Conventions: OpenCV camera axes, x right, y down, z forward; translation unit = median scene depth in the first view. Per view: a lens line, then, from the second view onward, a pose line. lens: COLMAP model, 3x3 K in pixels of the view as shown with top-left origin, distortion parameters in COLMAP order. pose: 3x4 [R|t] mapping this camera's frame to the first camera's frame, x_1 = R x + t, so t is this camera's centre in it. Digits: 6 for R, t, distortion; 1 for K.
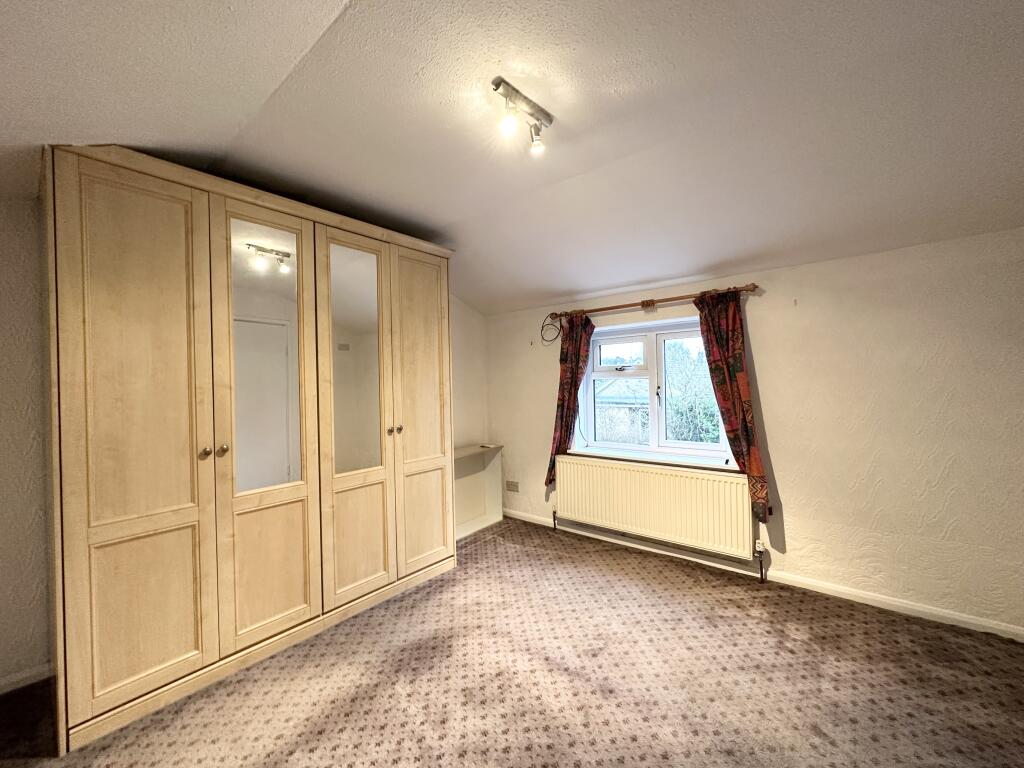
lens RADIAL K [[406.3, 0, 513.2], [0, 406.3, 384.1], [0, 0, 1]] dist [-0.003897, 0.000493]
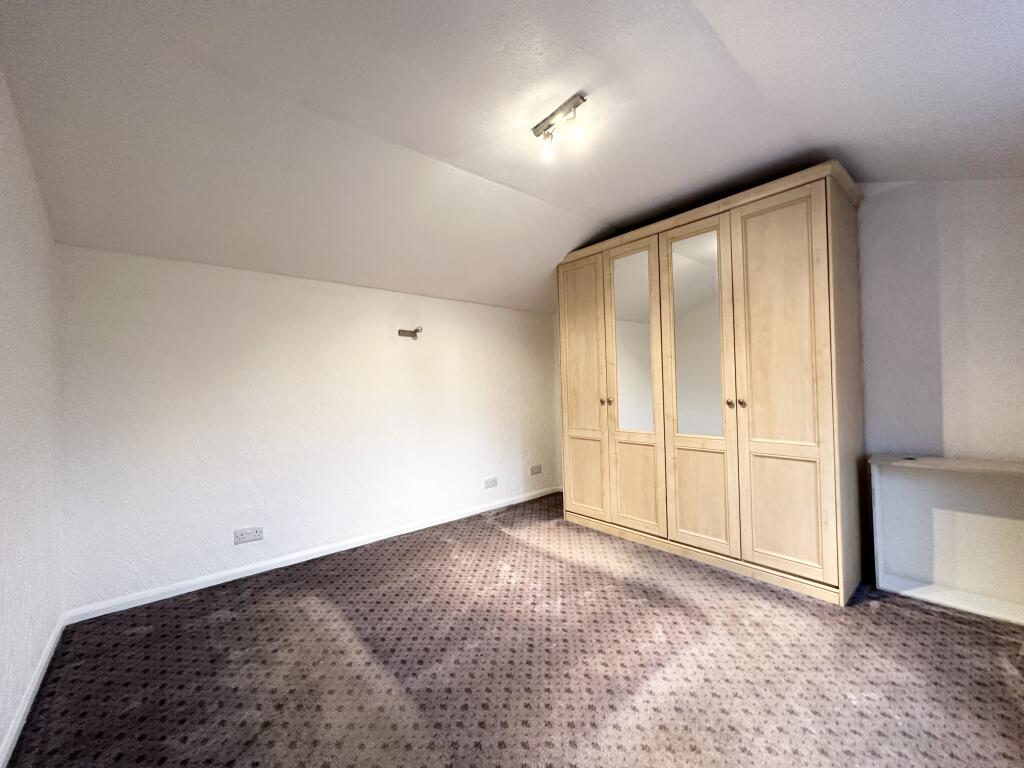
lens RADIAL K [[406.3, 0, 512.5], [0, 406.3, 383.0], [0, 0, 1]] dist [-0.003897, 0.000493]
pose [[-0.162140, 0.018691, -0.986591, 0.840984], [0.026223, 0.999549, 0.014626, 0.042177], [0.986419, -0.023500, -0.162557, 0.719118]]
